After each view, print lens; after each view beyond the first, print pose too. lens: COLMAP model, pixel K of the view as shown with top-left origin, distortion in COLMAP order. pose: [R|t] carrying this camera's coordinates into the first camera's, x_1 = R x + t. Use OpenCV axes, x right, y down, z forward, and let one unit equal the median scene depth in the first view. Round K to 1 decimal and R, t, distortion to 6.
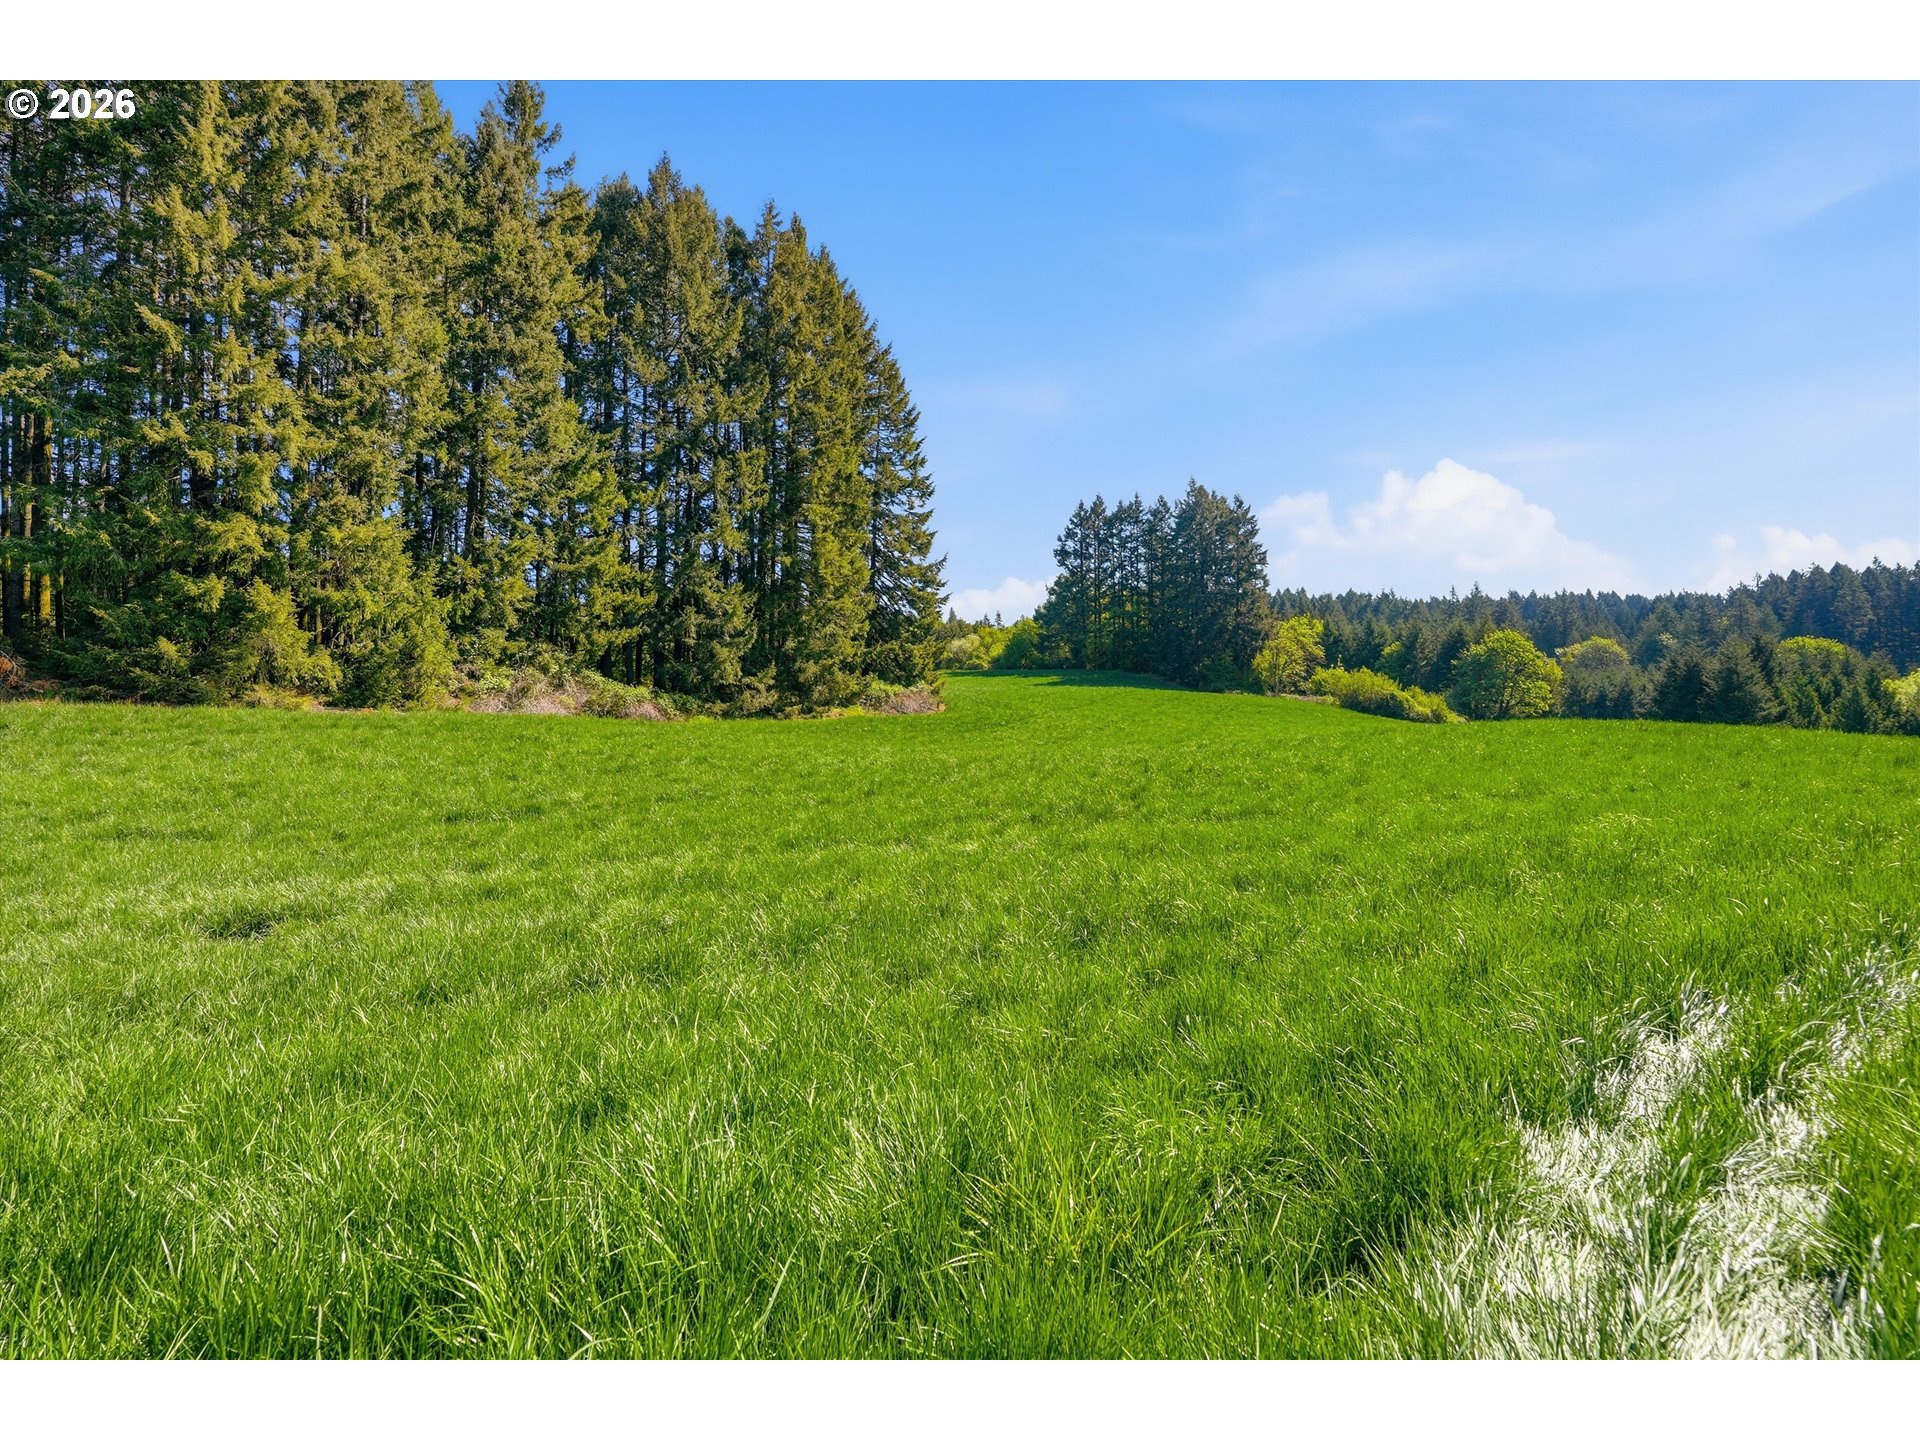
lens RADIAL K [[943.0, 0, 1026.6], [0, 943.0, 678.6], [0, 0, 1]] dist [-0.015526, 0.012904]
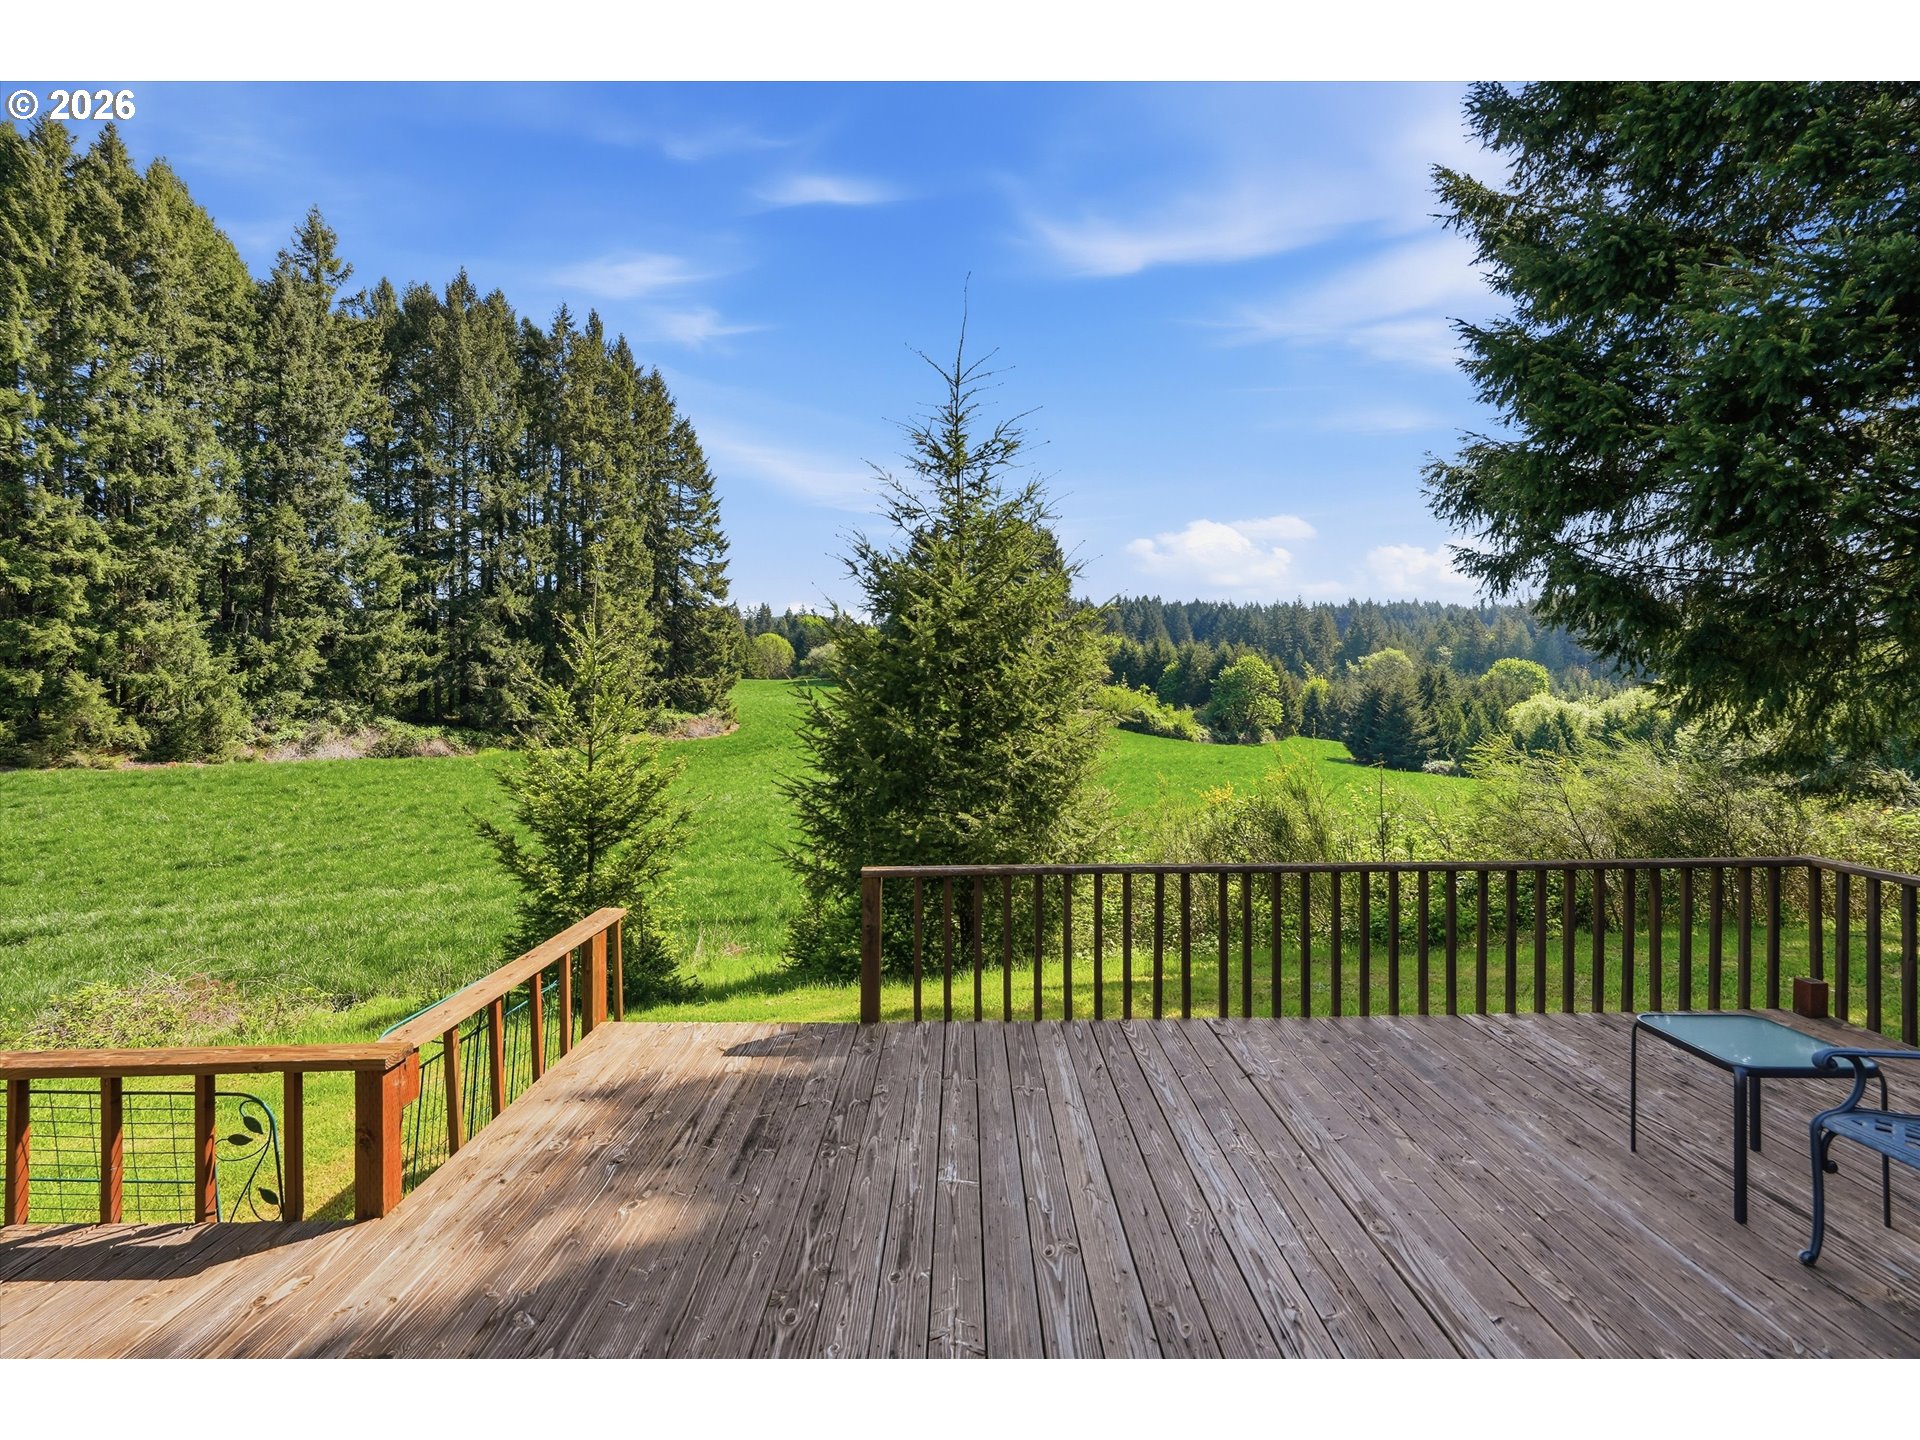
lens RADIAL K [[857.5, 0, 968.6], [0, 857.5, 717.7], [0, 0, 1]] dist [-0.011293, 0.009148]
pose [[0.996092, 0.003942, 0.088235, 0.244725], [-0.007786, 0.999033, 0.043265, -0.072646], [-0.087979, -0.043783, 0.995160, -0.233109]]
